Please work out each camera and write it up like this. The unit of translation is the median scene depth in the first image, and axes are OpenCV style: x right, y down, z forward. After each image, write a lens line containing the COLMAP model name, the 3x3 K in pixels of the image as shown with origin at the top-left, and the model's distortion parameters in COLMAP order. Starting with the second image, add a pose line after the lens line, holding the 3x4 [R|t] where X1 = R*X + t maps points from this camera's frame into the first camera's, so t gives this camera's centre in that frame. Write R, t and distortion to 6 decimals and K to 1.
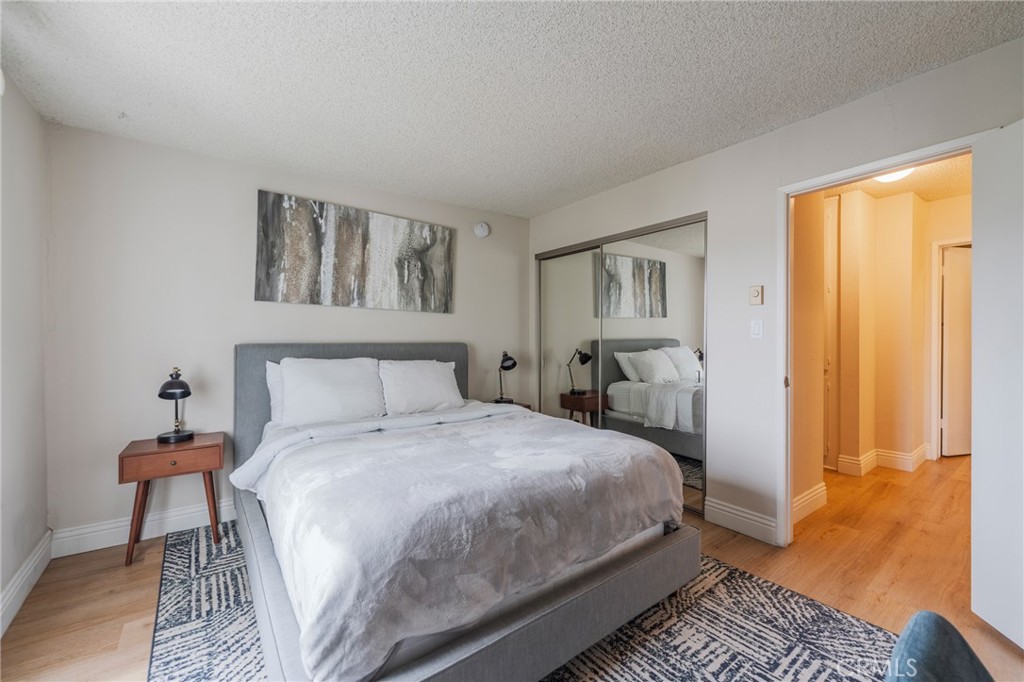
lens RADIAL K [[419.6, 0, 507.5], [0, 419.6, 336.5], [0, 0, 1]] dist [0.000954, -0.000367]
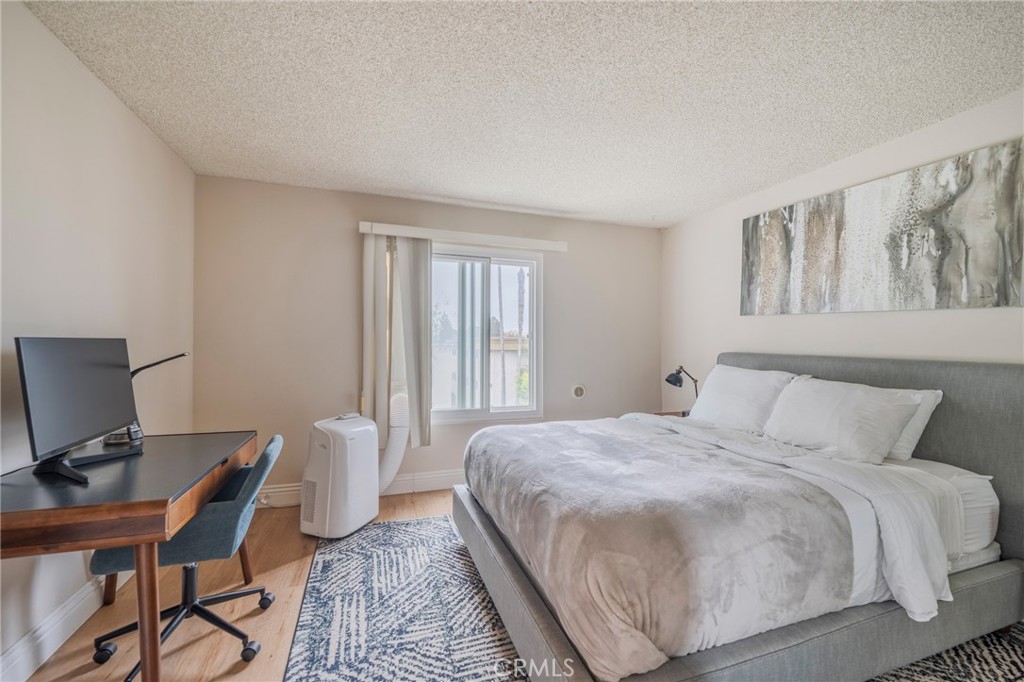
lens RADIAL K [[419.6, 0, 509.5], [0, 419.6, 343.3], [0, 0, 1]] dist [0.000954, -0.000367]
pose [[-0.313879, 0.001119, -0.949462, 0.632509], [-0.011441, 0.999922, 0.004961, -0.006354], [0.949394, 0.012420, -0.313842, 0.675721]]
